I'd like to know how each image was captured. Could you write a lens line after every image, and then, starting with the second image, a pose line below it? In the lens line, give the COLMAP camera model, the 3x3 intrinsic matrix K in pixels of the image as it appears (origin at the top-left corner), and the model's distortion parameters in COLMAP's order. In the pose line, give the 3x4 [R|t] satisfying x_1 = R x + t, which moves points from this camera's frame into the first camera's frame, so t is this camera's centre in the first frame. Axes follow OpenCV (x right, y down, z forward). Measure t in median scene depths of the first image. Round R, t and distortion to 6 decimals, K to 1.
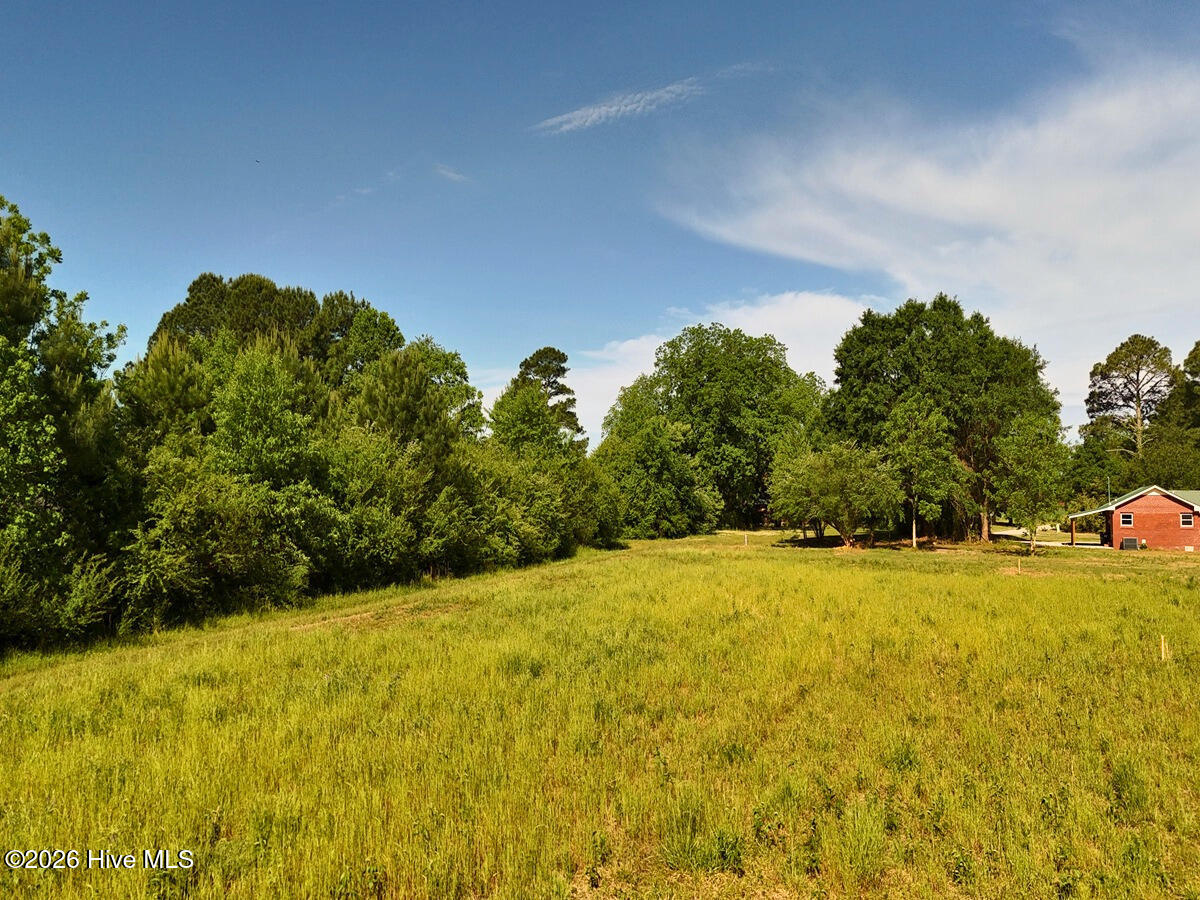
lens RADIAL K [[955.8, 0, 600.0], [0, 955.8, 450.0], [0, 0, 1]] dist [0.011611, 0.001320]
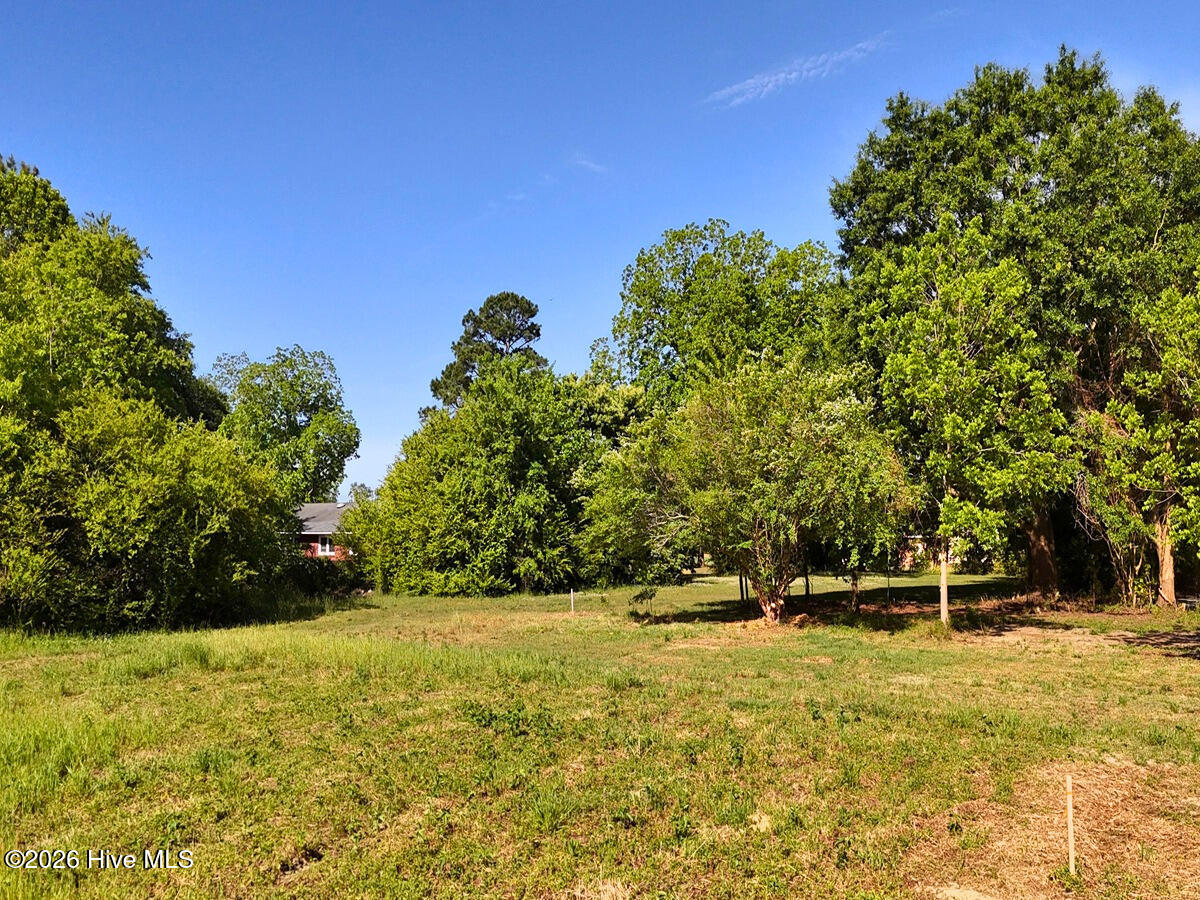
lens RADIAL K [[1115.3, 0, 660.8], [0, 1115.3, 452.8], [0, 0, 1]] dist [0.110495, -0.142223]
pose [[0.993531, -0.012107, -0.112914, 0.188384], [0.009022, 0.999573, -0.027788, 0.031802], [0.113202, 0.026589, 0.993216, 0.379003]]
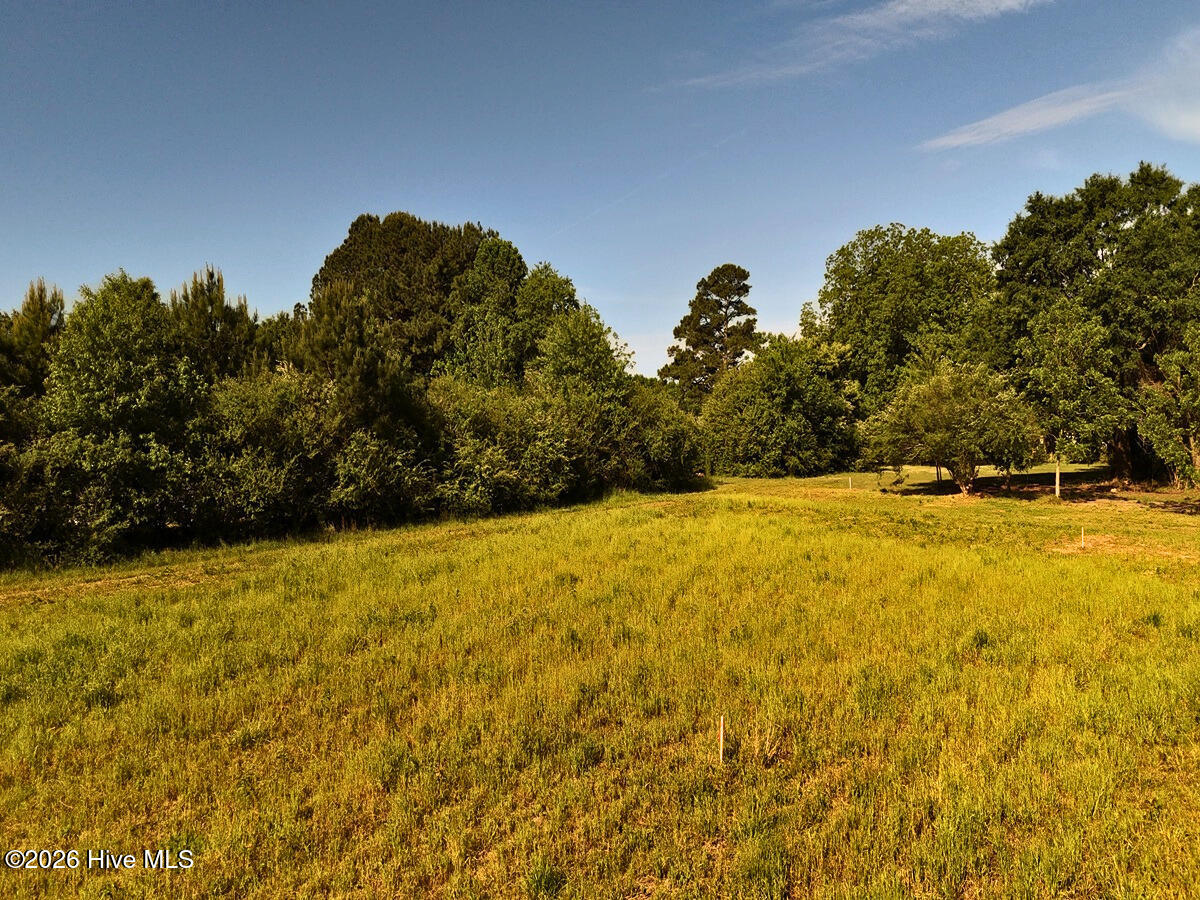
lens RADIAL K [[970.0, 0, 549.0], [0, 970.0, 432.3], [0, 0, 1]] dist [0.064759, -0.068351]
pose [[0.938982, -0.003329, -0.343950, 0.151048], [0.024320, 0.998093, 0.056733, -0.004590], [0.343105, -0.061637, 0.937272, 0.074914]]
